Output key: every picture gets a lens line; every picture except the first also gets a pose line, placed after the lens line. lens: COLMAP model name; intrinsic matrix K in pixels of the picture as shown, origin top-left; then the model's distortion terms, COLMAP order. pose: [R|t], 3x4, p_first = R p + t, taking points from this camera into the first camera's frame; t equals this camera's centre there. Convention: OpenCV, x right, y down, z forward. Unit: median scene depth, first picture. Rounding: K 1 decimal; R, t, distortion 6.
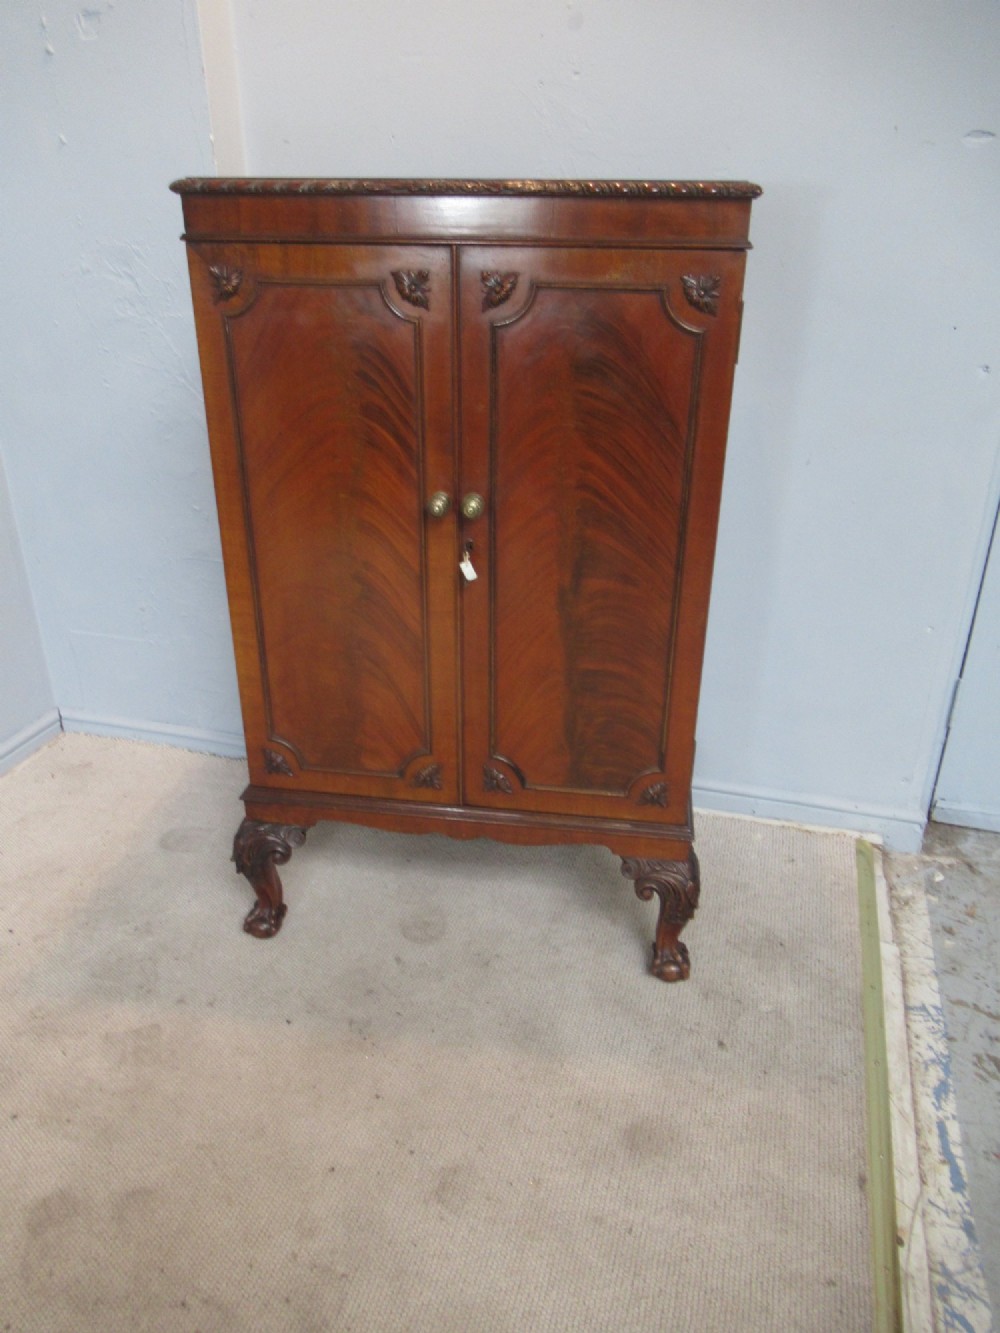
lens RADIAL K [[997.1, 0, 507.4], [0, 997.1, 659.5], [0, 0, 1]] dist [0.004090, -0.021951]
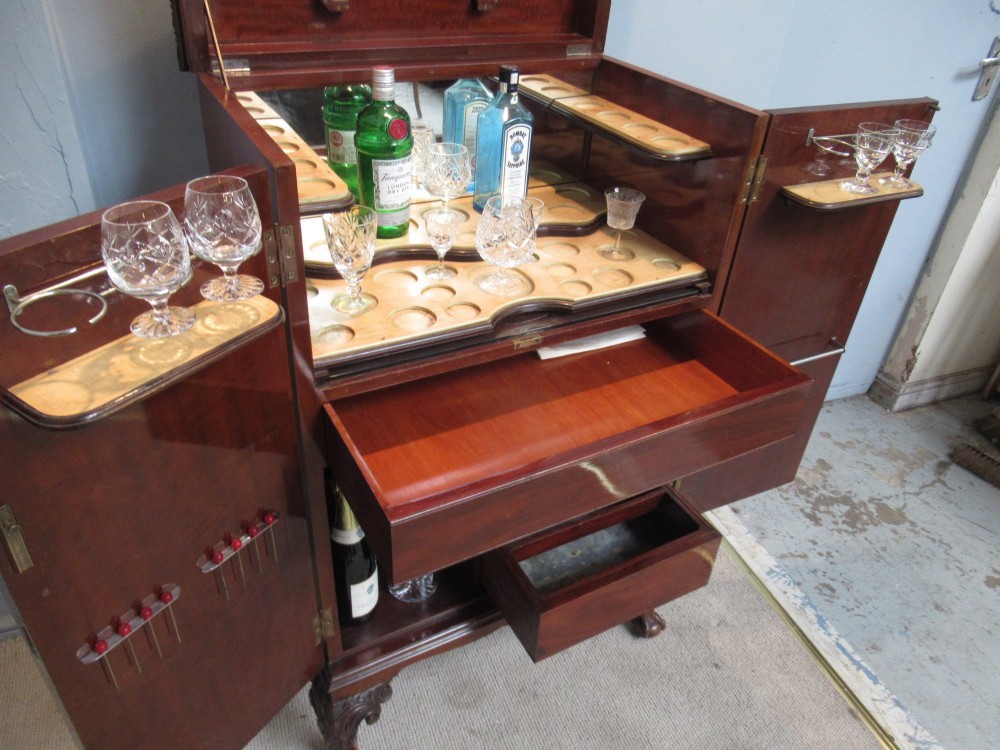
lens RADIAL K [[748.0, 0, 493.2], [0, 748.0, 370.1], [0, 0, 1]] dist [0.004090, -0.021951]
pose [[0.791114, -0.303412, 0.531112, -0.444863], [0.210496, 0.950311, 0.229349, -0.300446], [-0.574309, -0.069644, 0.815671, 0.348968]]
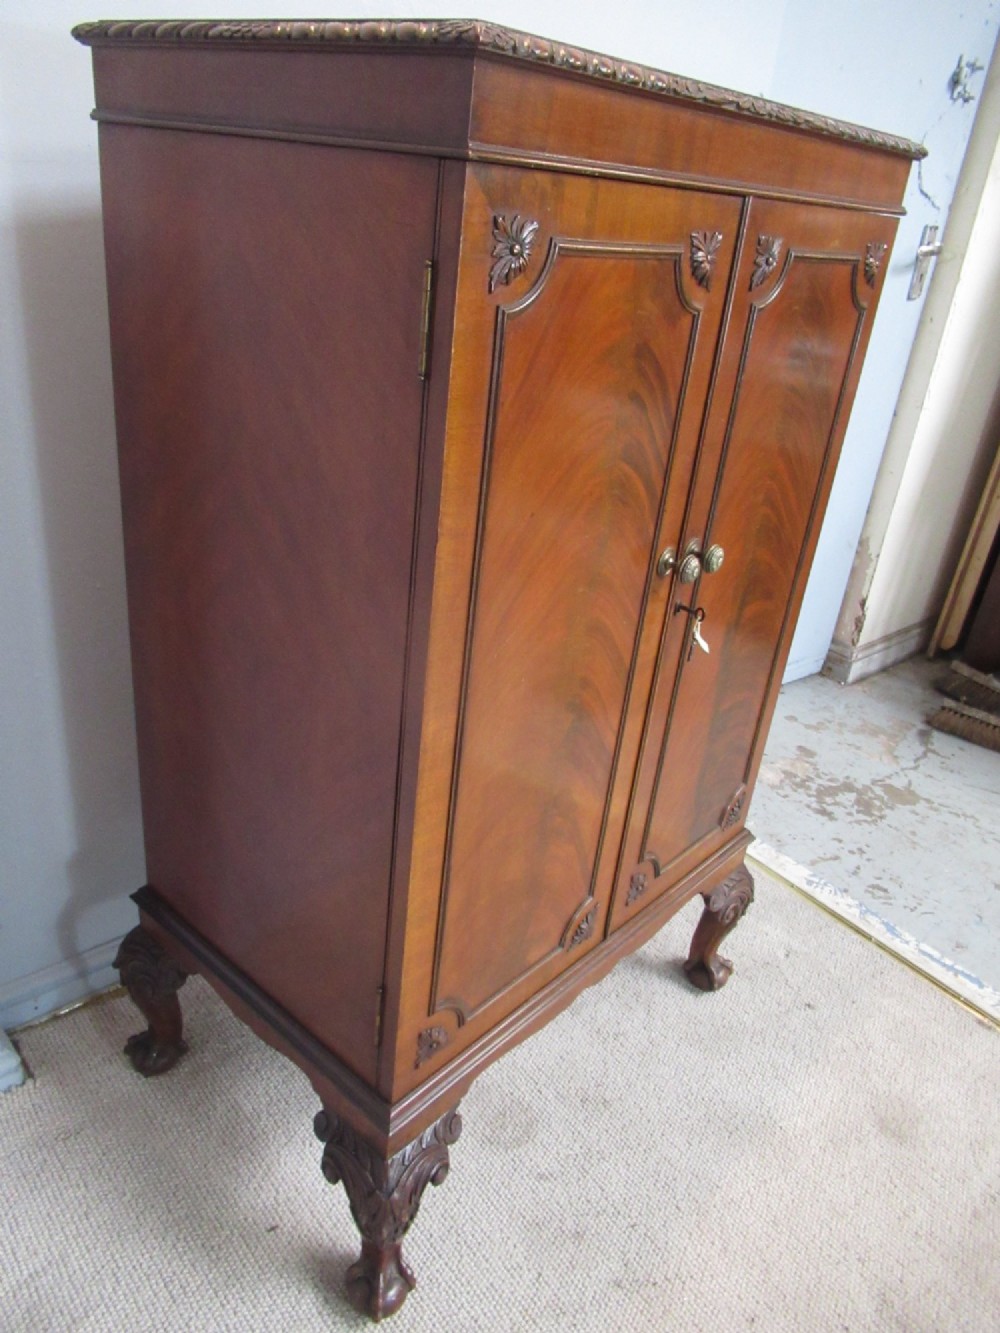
lens RADIAL K [[997.1, 0, 488.2], [0, 997.1, 653.8], [0, 0, 1]] dist [0.004090, -0.021951]
pose [[0.546145, -0.319522, 0.774359, -0.617164], [0.271490, 0.942017, 0.197224, -0.235553], [-0.792477, 0.102518, 0.601225, 0.594191]]
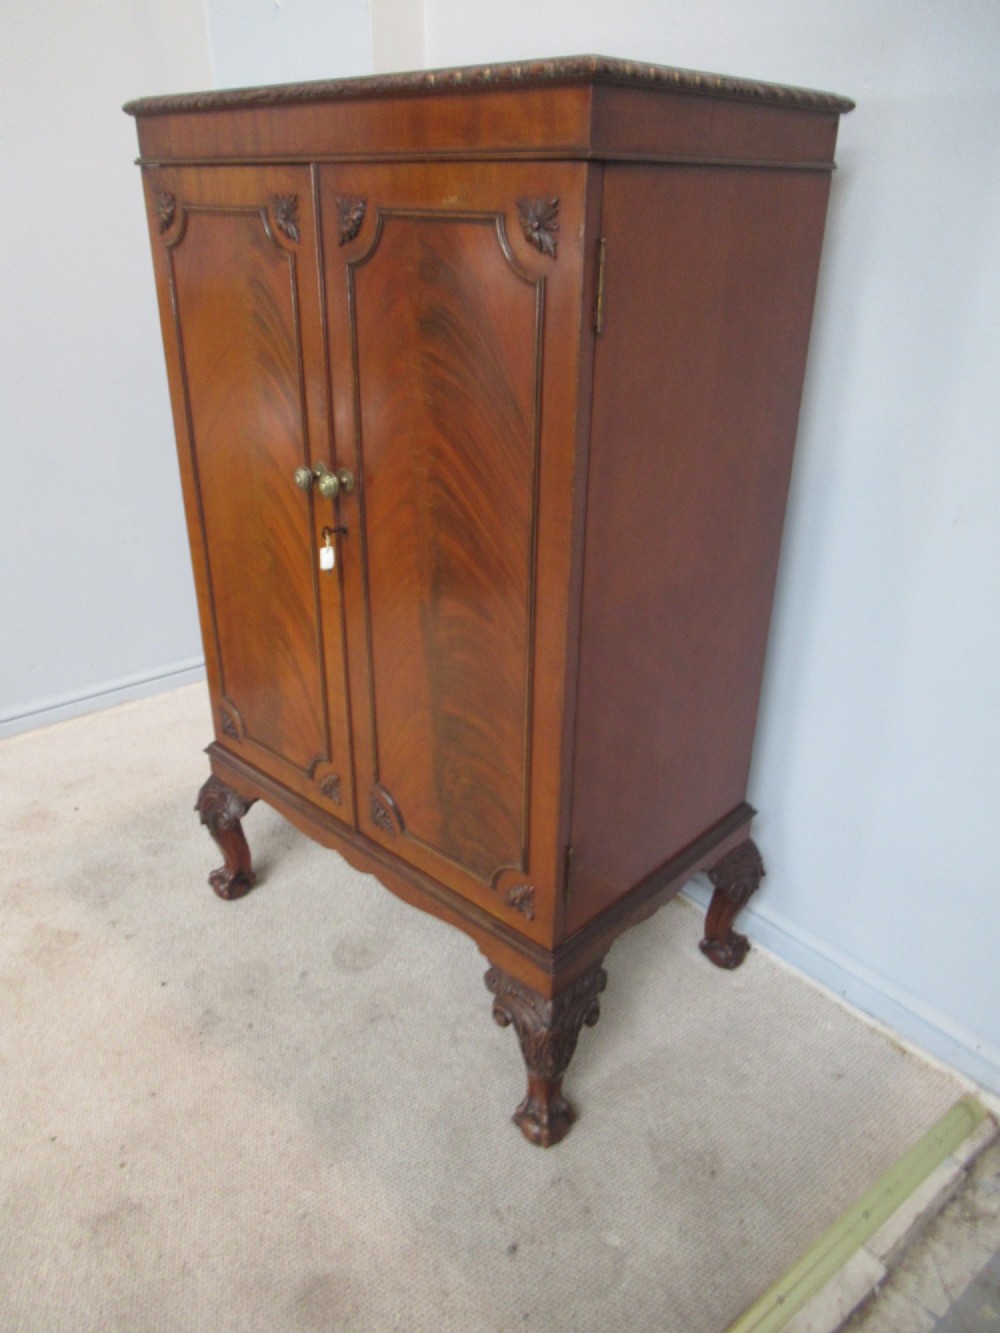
lens RADIAL K [[997.1, 0, 499.1], [0, 997.1, 659.9], [0, 0, 1]] dist [0.004090, -0.021951]
pose [[0.820081, 0.244360, -0.517451, 0.472306], [-0.248426, 0.966616, 0.062755, -0.083269], [0.515511, 0.077084, 0.853408, 0.315757]]
